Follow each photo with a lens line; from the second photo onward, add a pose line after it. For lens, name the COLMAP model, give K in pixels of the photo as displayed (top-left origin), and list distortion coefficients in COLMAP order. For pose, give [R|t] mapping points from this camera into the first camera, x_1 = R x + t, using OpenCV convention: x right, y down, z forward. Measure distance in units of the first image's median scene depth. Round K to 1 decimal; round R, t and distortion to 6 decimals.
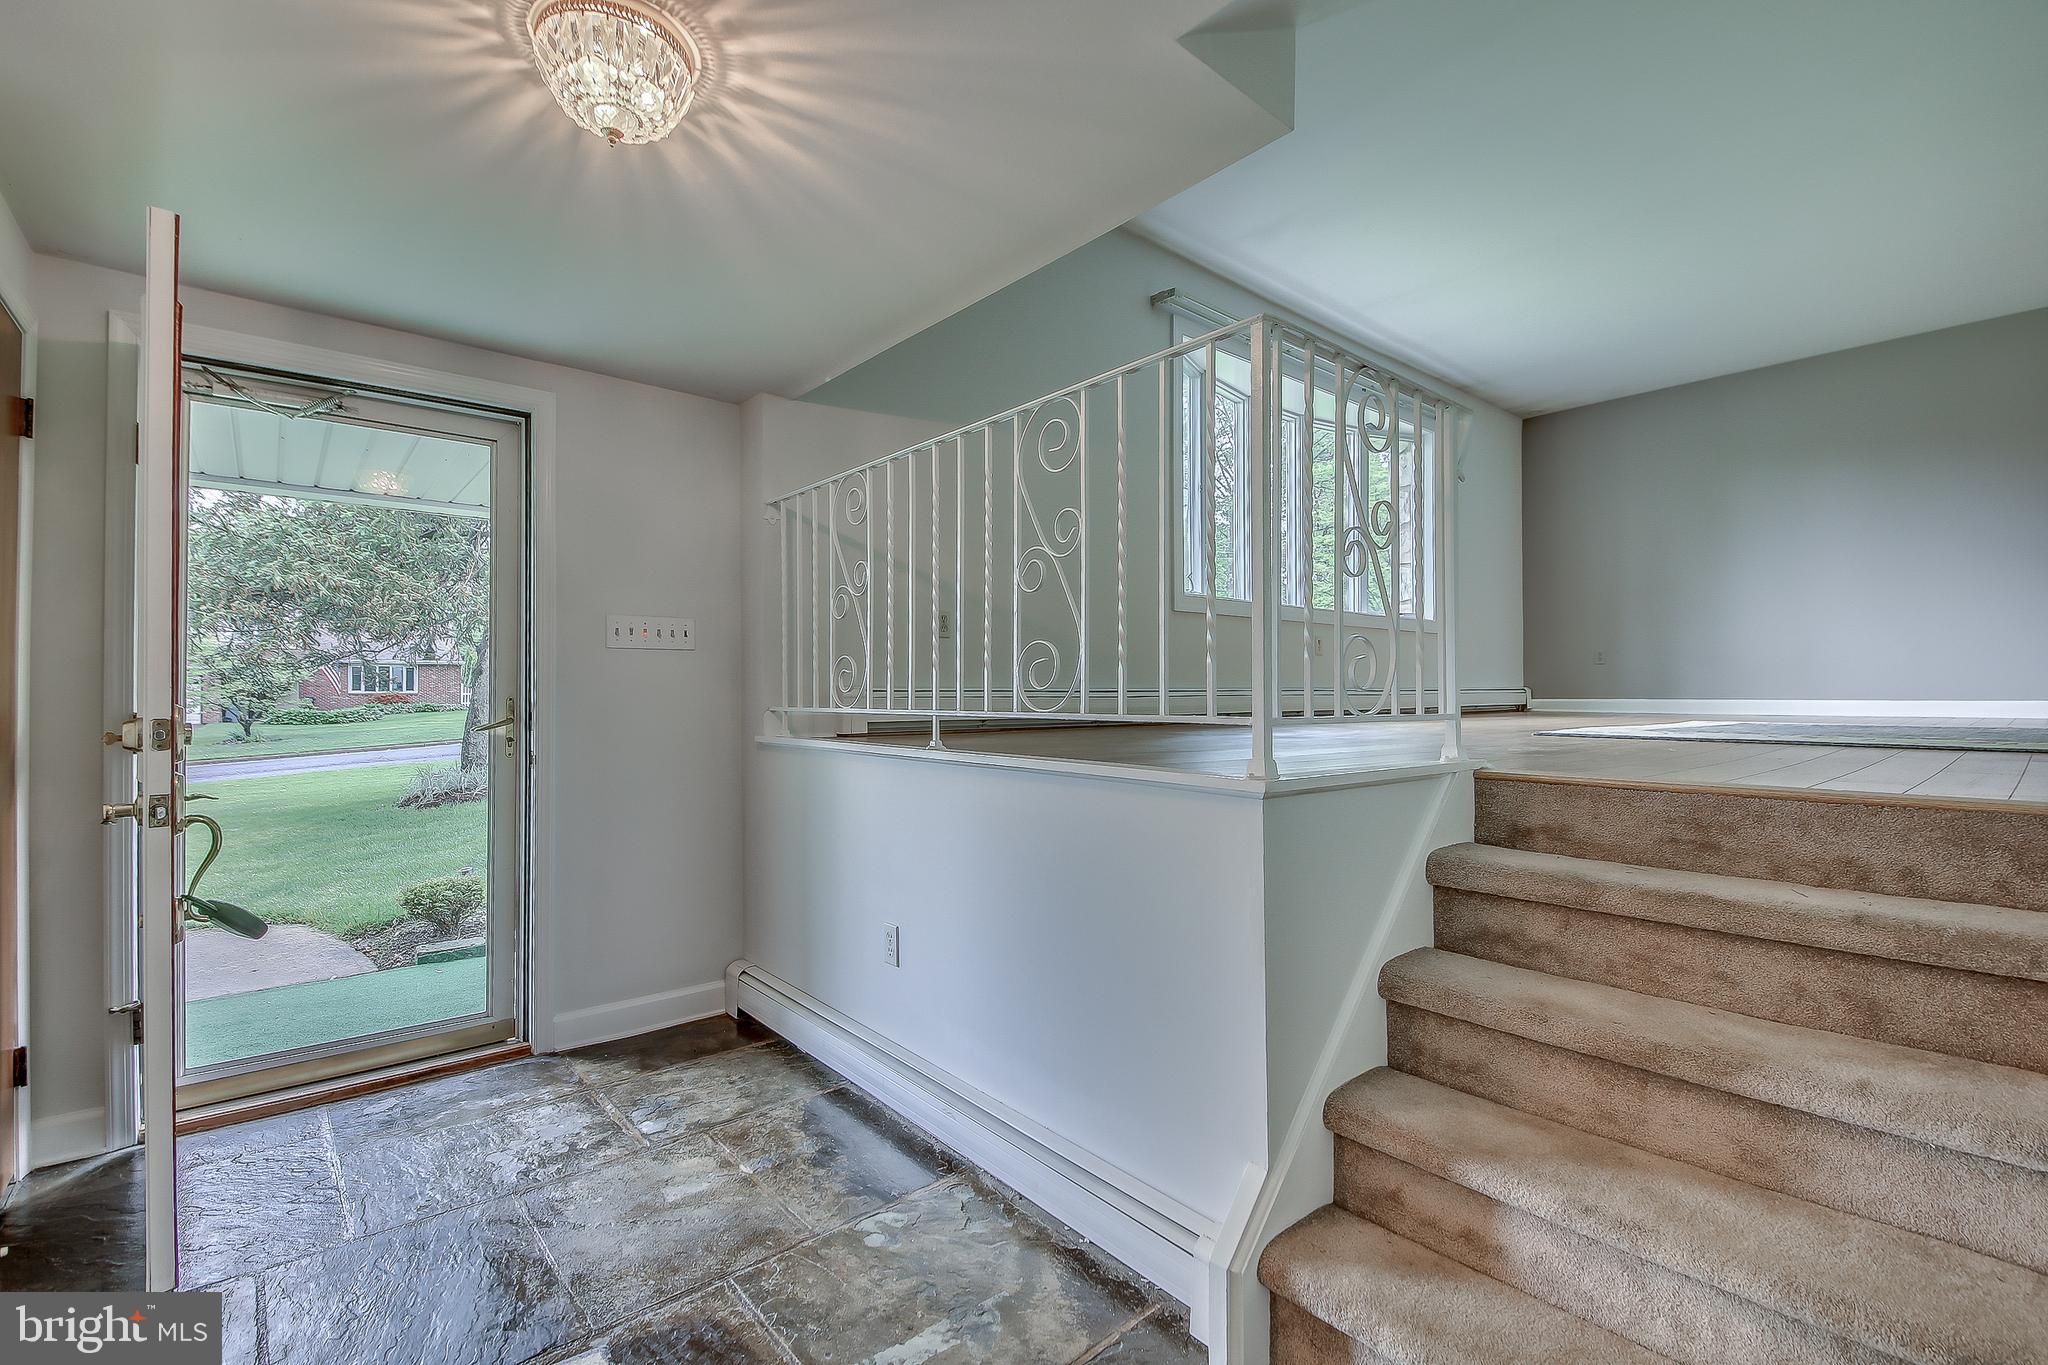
lens RADIAL K [[913.4, 0, 1024.4], [0, 913.4, 686.6], [0, 0, 1]] dist [-0.014916, -0.000442]
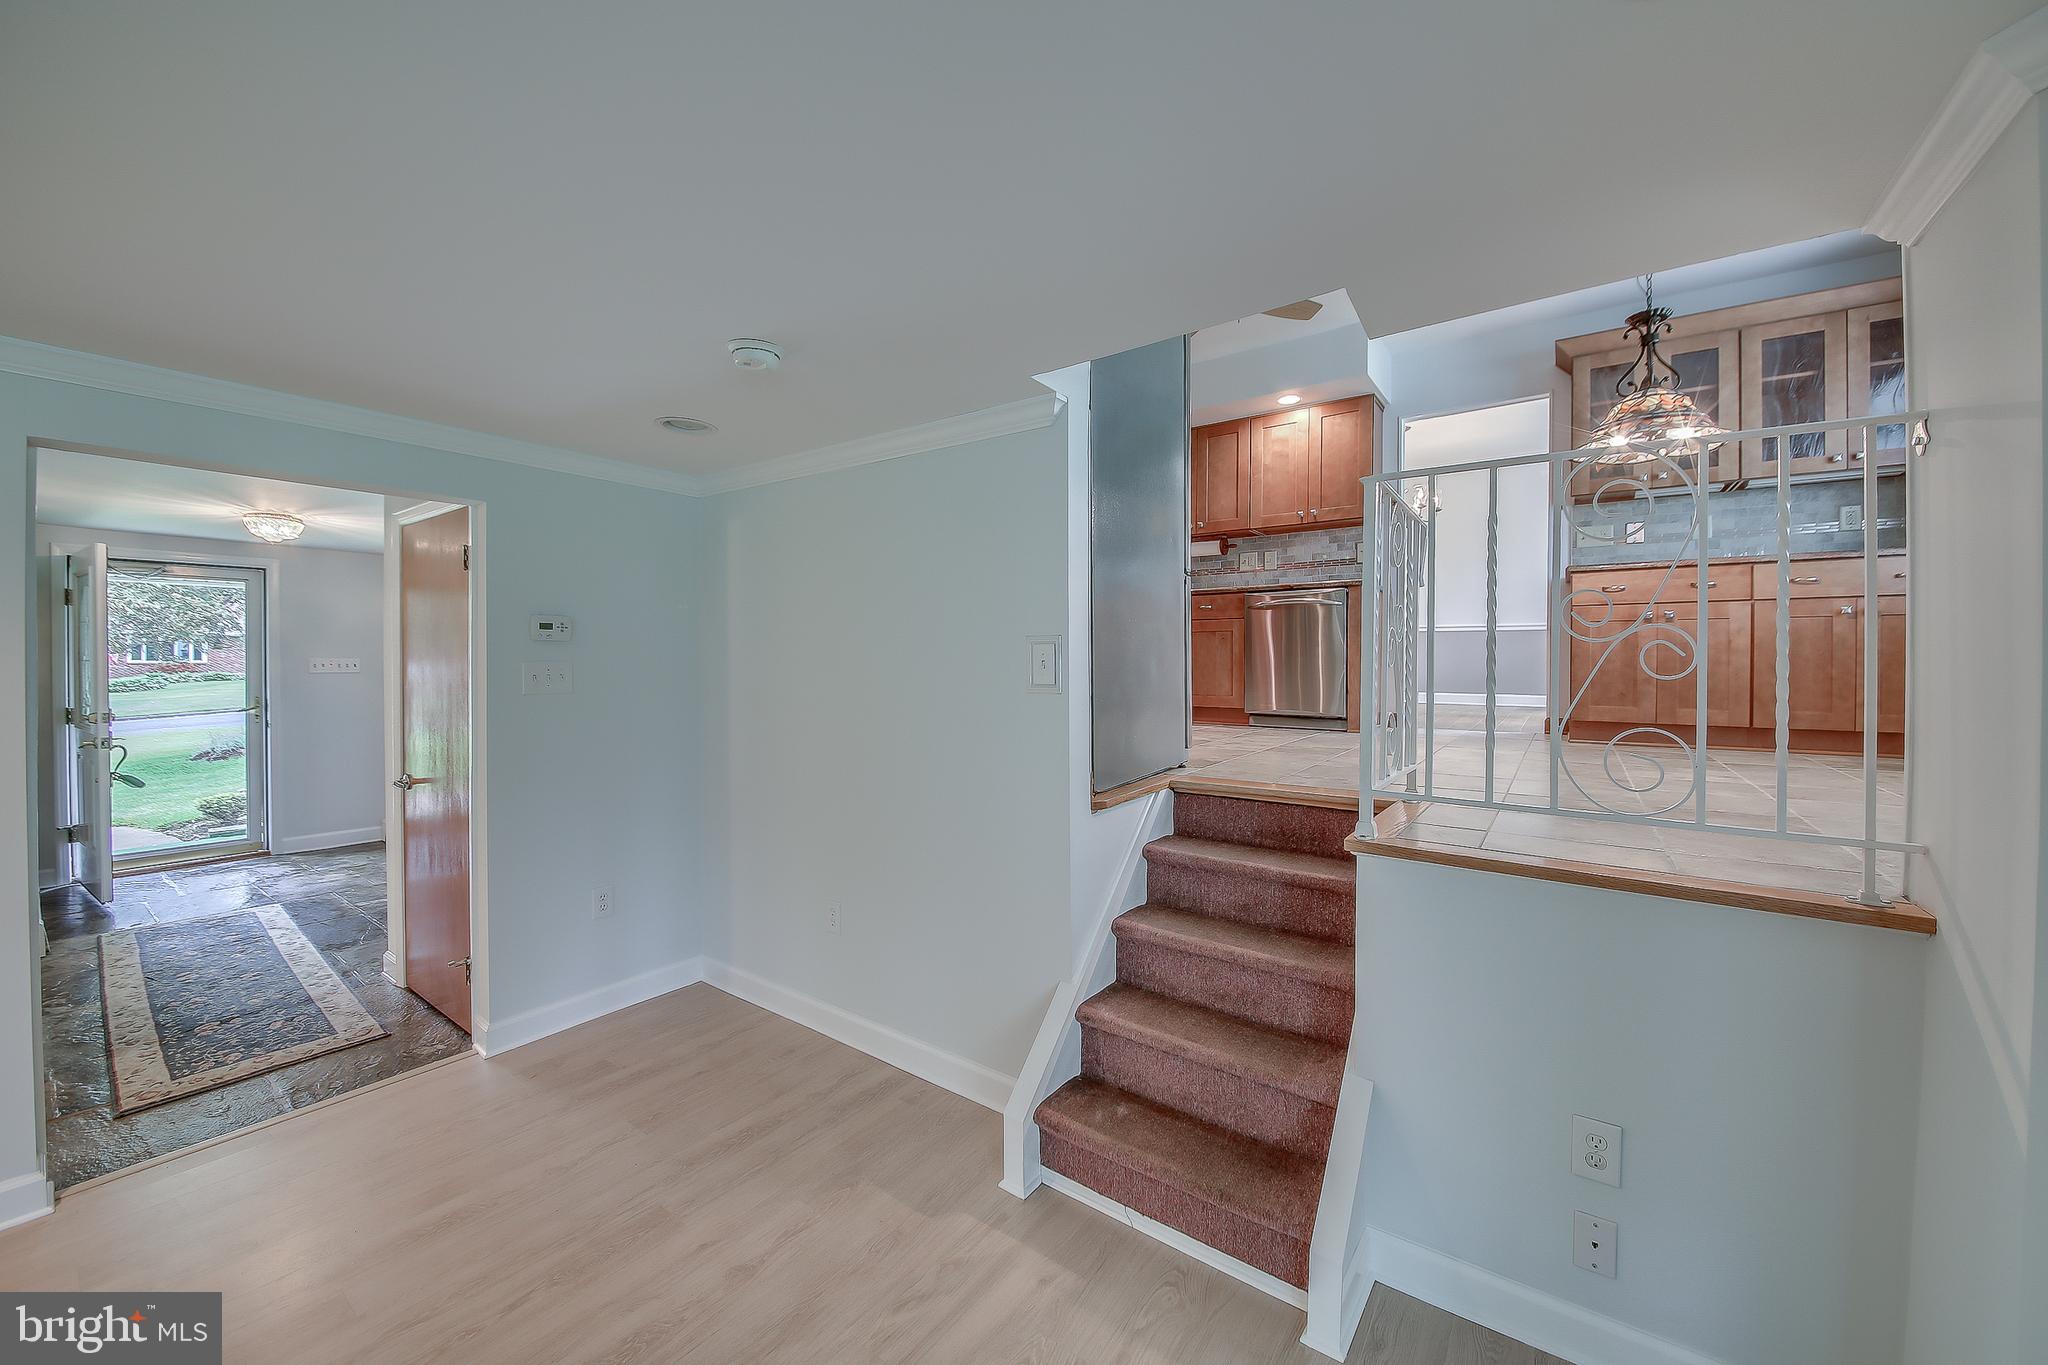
lens RADIAL K [[732.0, 0, 1011.4], [0, 732.0, 675.2], [0, 0, 1]] dist [-0.010597, -0.004807]
pose [[0.967945, 0.002702, 0.251149, 0.452246], [-0.008116, 0.999756, 0.020523, -0.052820], [-0.251033, -0.021904, 0.967731, -0.676922]]
